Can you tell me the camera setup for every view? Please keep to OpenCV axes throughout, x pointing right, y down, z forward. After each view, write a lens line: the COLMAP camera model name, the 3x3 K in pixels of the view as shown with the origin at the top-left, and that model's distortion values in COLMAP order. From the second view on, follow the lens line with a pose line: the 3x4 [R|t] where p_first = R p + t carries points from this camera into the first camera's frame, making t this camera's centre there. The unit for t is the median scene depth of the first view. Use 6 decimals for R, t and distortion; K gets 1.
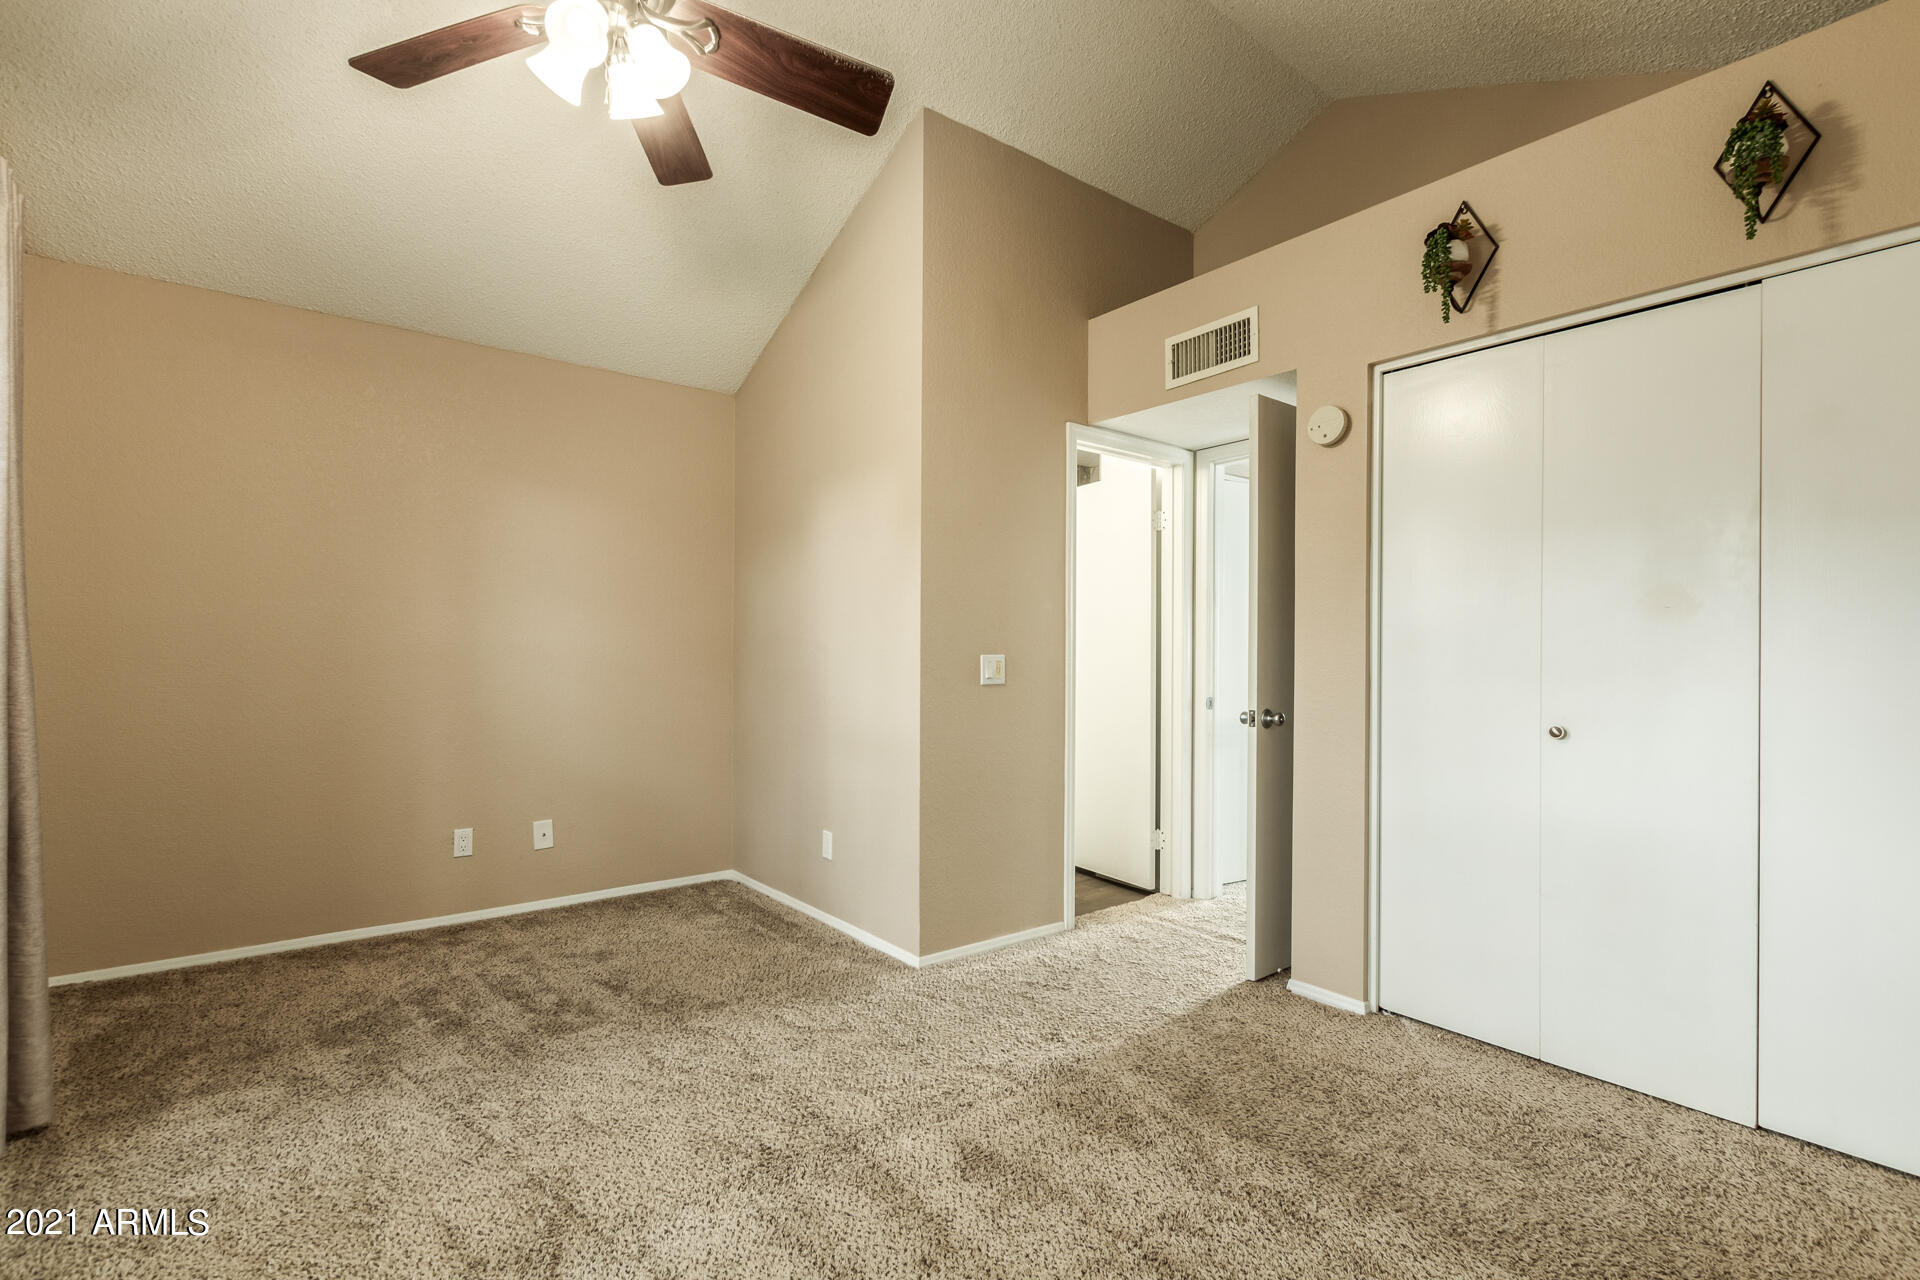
lens RADIAL K [[865.5, 0, 963.9], [0, 865.5, 656.8], [0, 0, 1]] dist [0.001396, -0.001577]
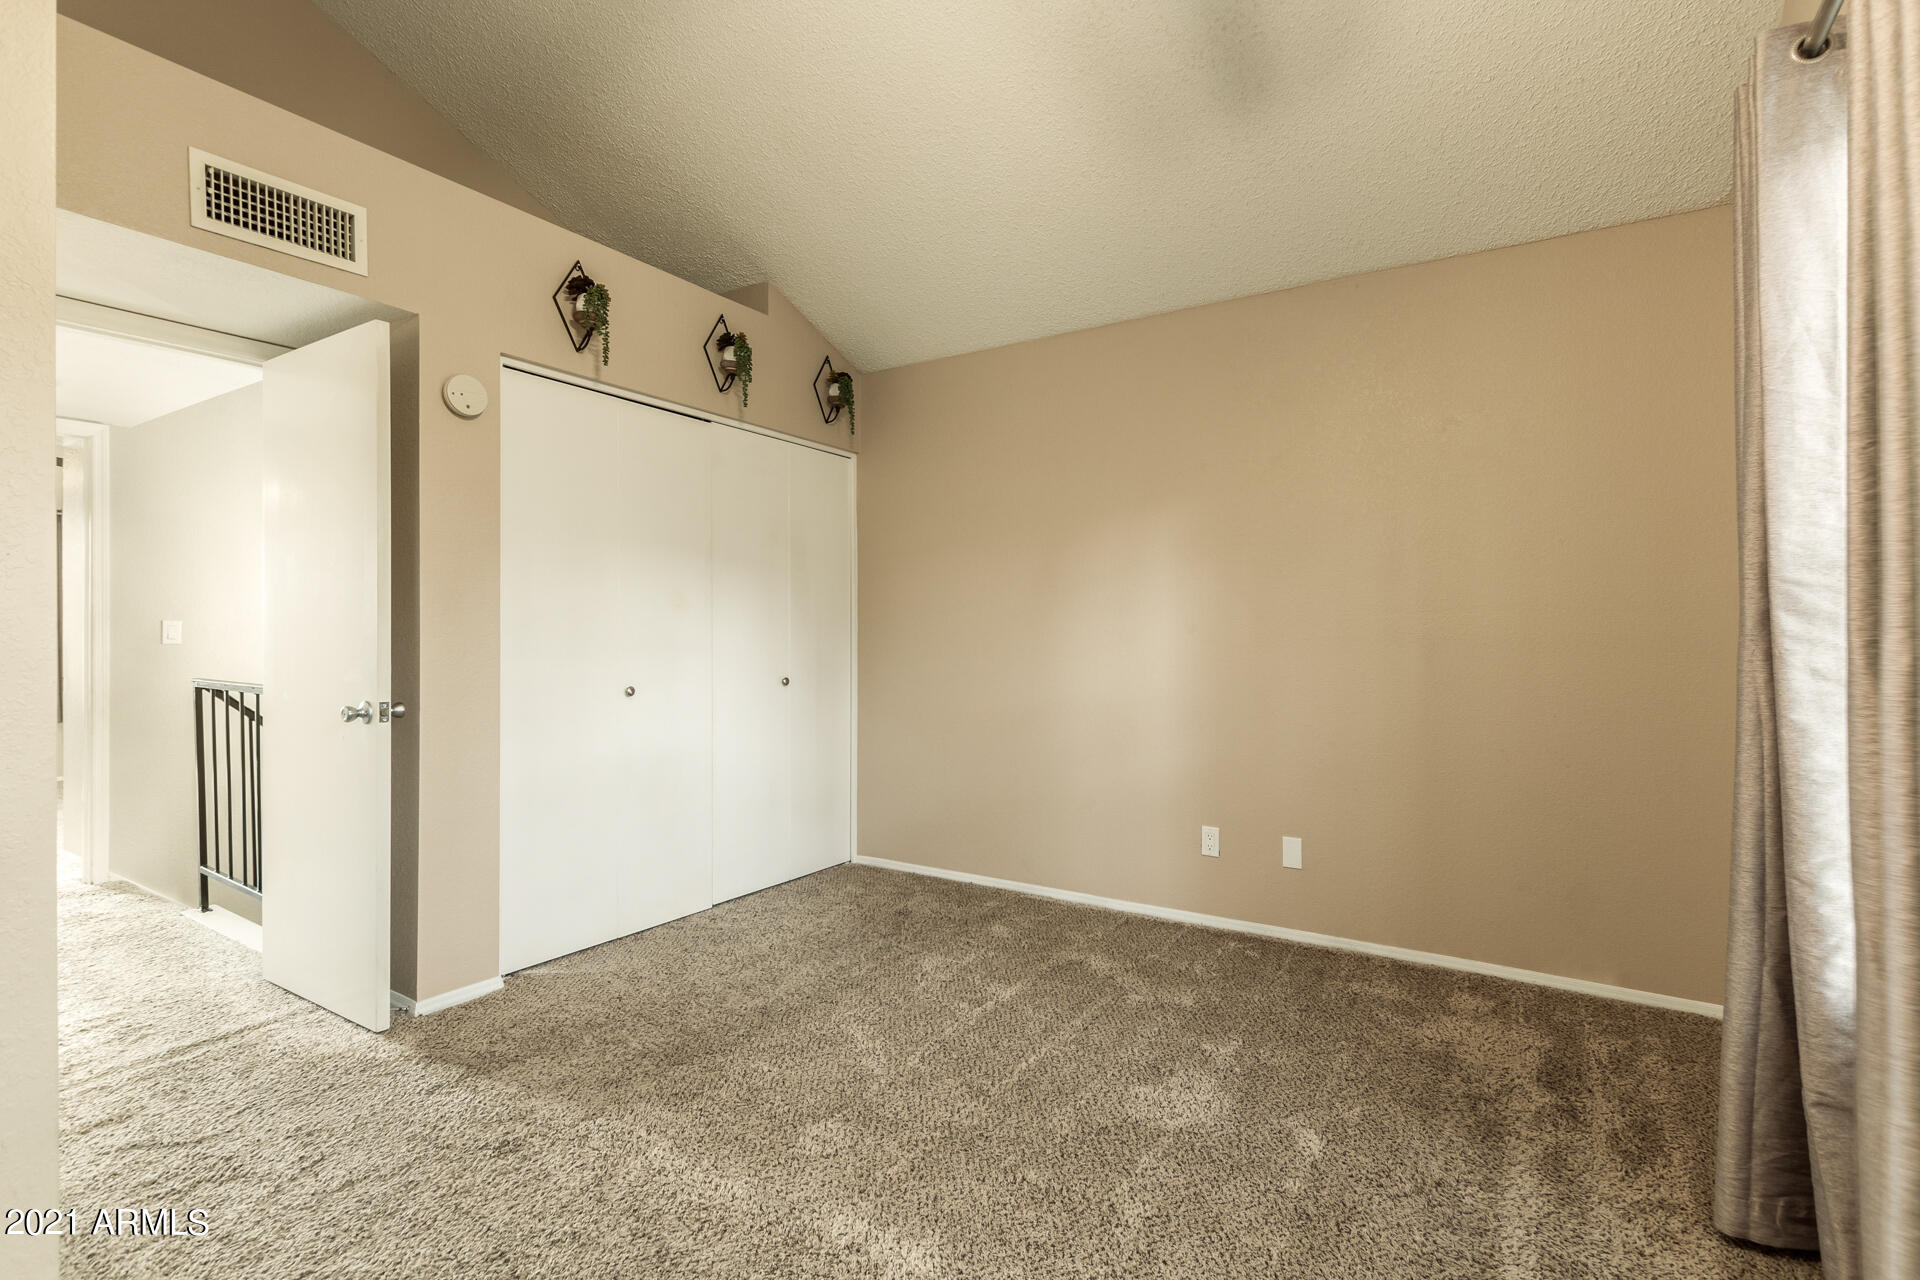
lens RADIAL K [[863.6, 0, 962.7], [0, 863.6, 650.8], [0, 0, 1]] dist [0.000038, -0.000469]
pose [[-0.304337, -0.019547, 0.952364, -0.671682], [0.002262, 0.999772, 0.021243, -0.006018], [-0.952562, 0.008619, -0.304224, 0.784862]]
